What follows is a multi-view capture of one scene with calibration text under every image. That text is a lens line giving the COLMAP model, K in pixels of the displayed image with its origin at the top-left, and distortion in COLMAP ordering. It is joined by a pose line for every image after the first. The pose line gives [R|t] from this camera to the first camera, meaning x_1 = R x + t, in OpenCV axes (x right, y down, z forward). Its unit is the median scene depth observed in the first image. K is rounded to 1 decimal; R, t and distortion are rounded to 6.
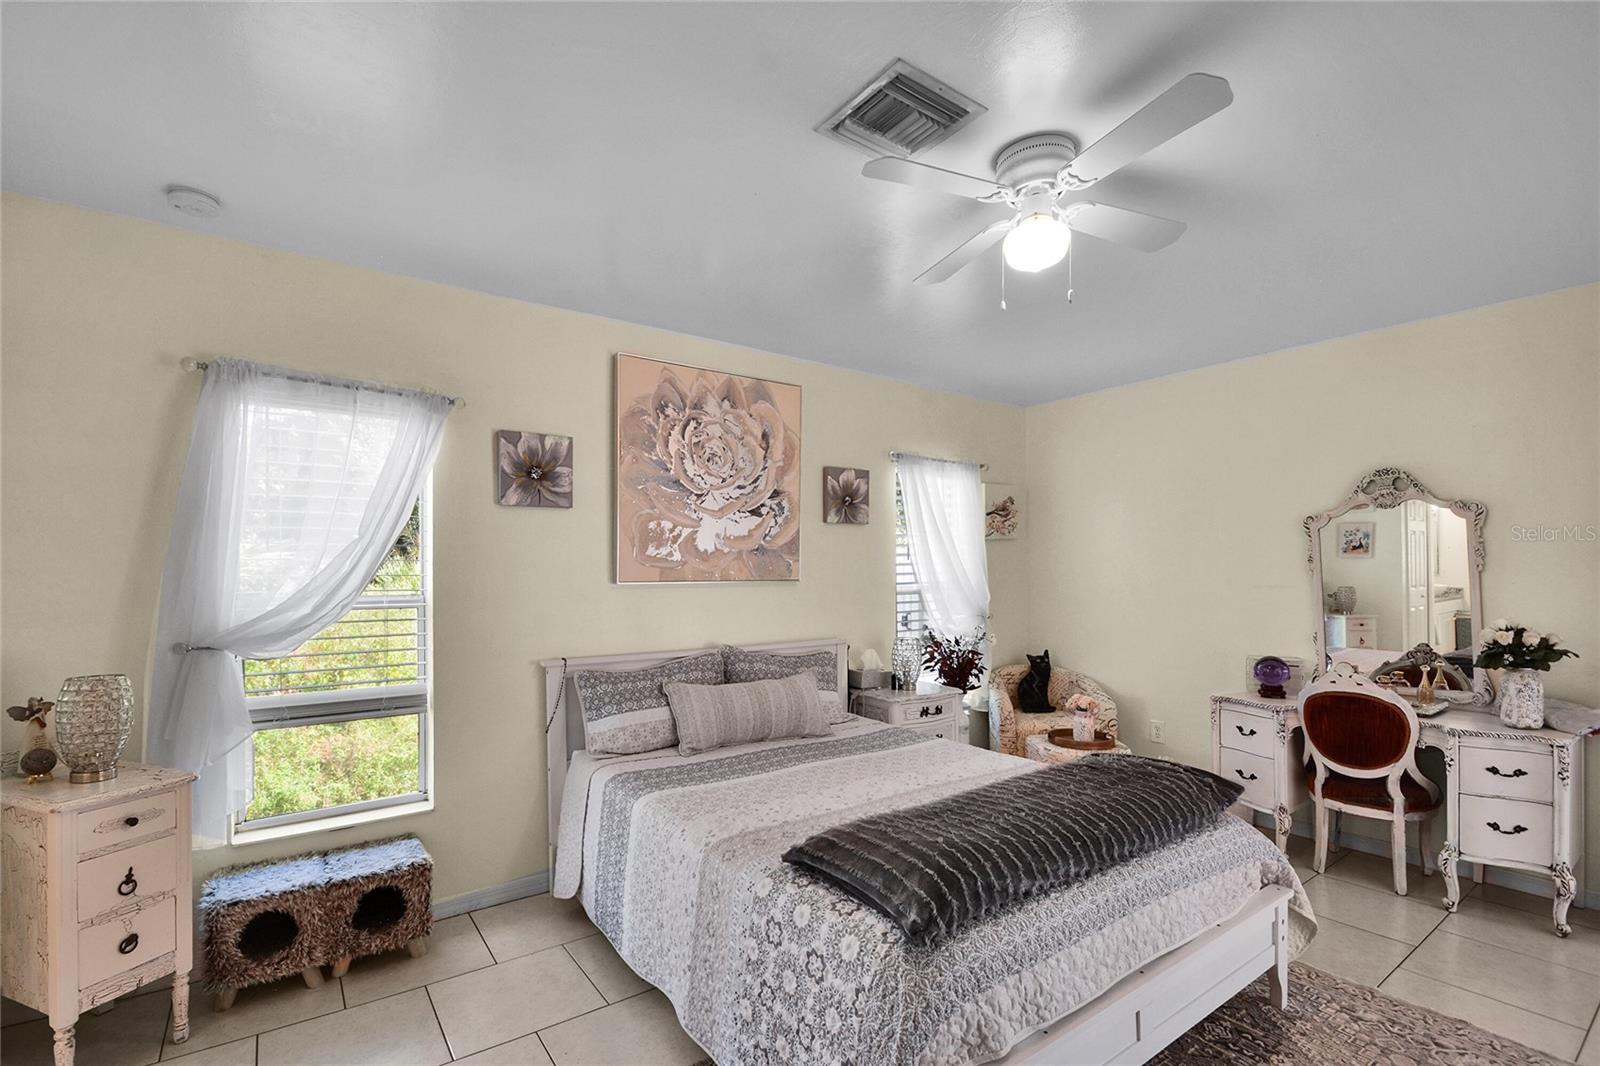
lens RADIAL K [[706.9, 0, 770.2], [0, 706.9, 570.6], [0, 0, 1]] dist [0.000806, -0.002641]
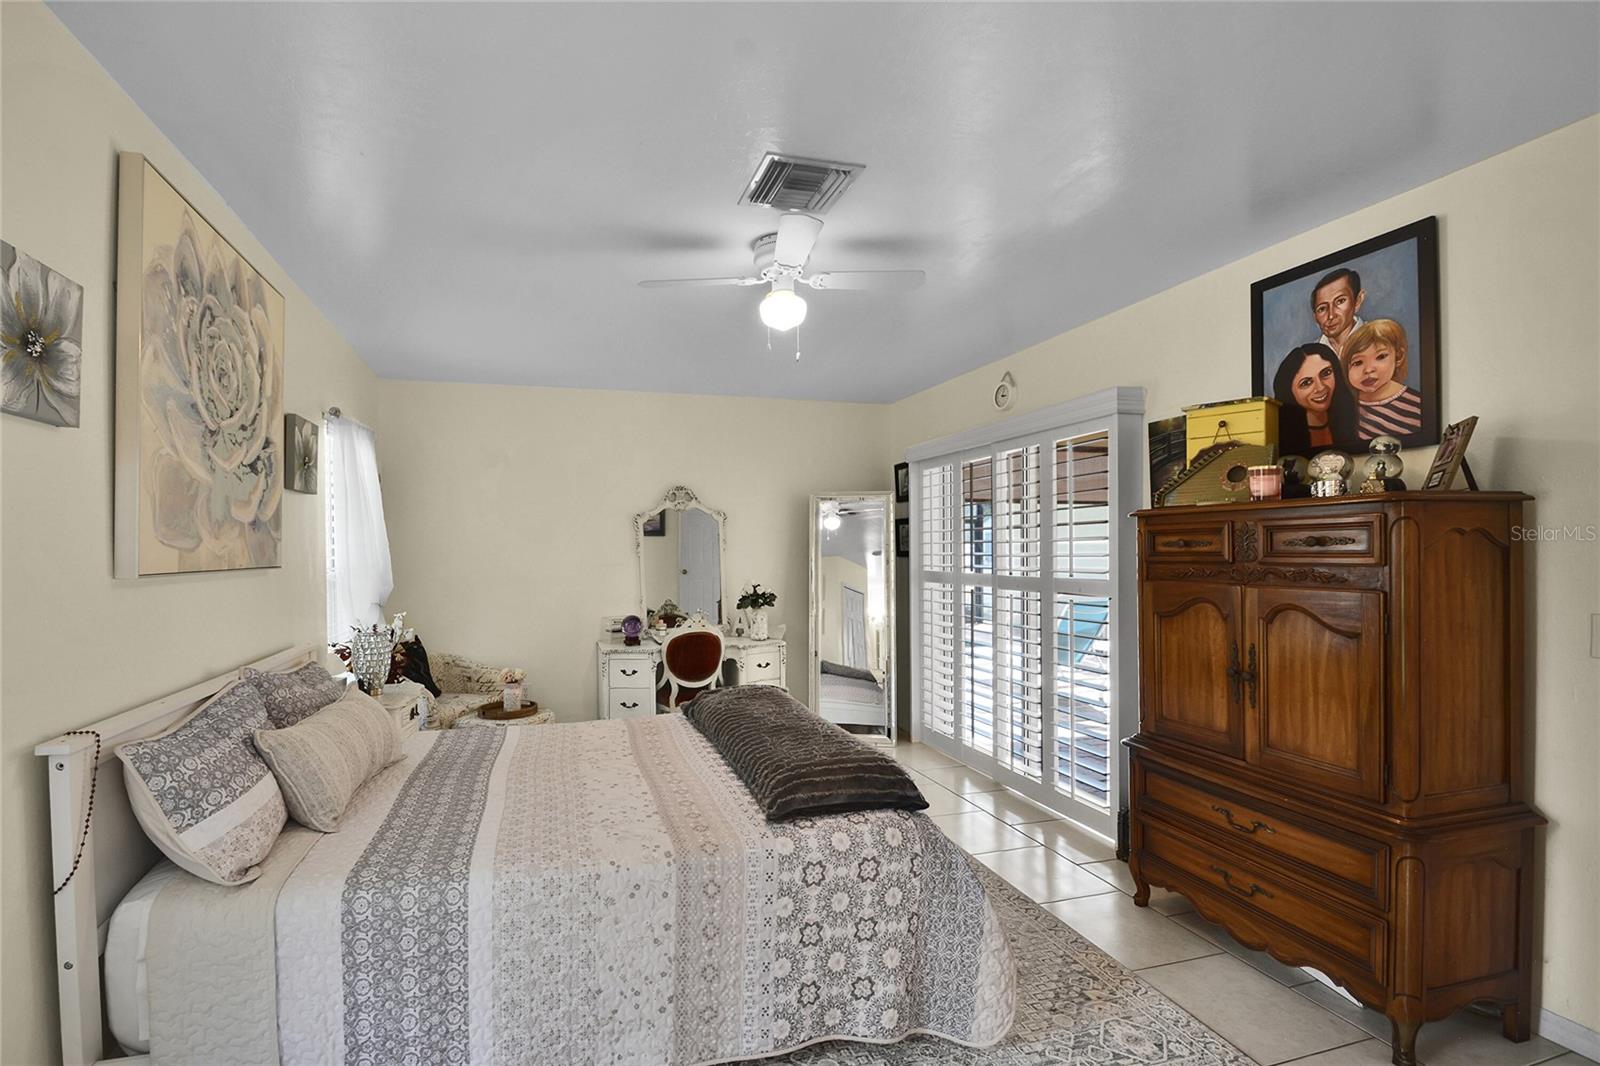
lens RADIAL K [[706.9, 0, 739.2], [0, 706.9, 552.6], [0, 0, 1]] dist [0.000806, -0.002641]
pose [[0.341040, -0.001495, 0.940048, -0.530079], [0.003184, 0.999995, 0.000435, 0.000278], [-0.940044, 0.002845, 0.341043, 0.353310]]
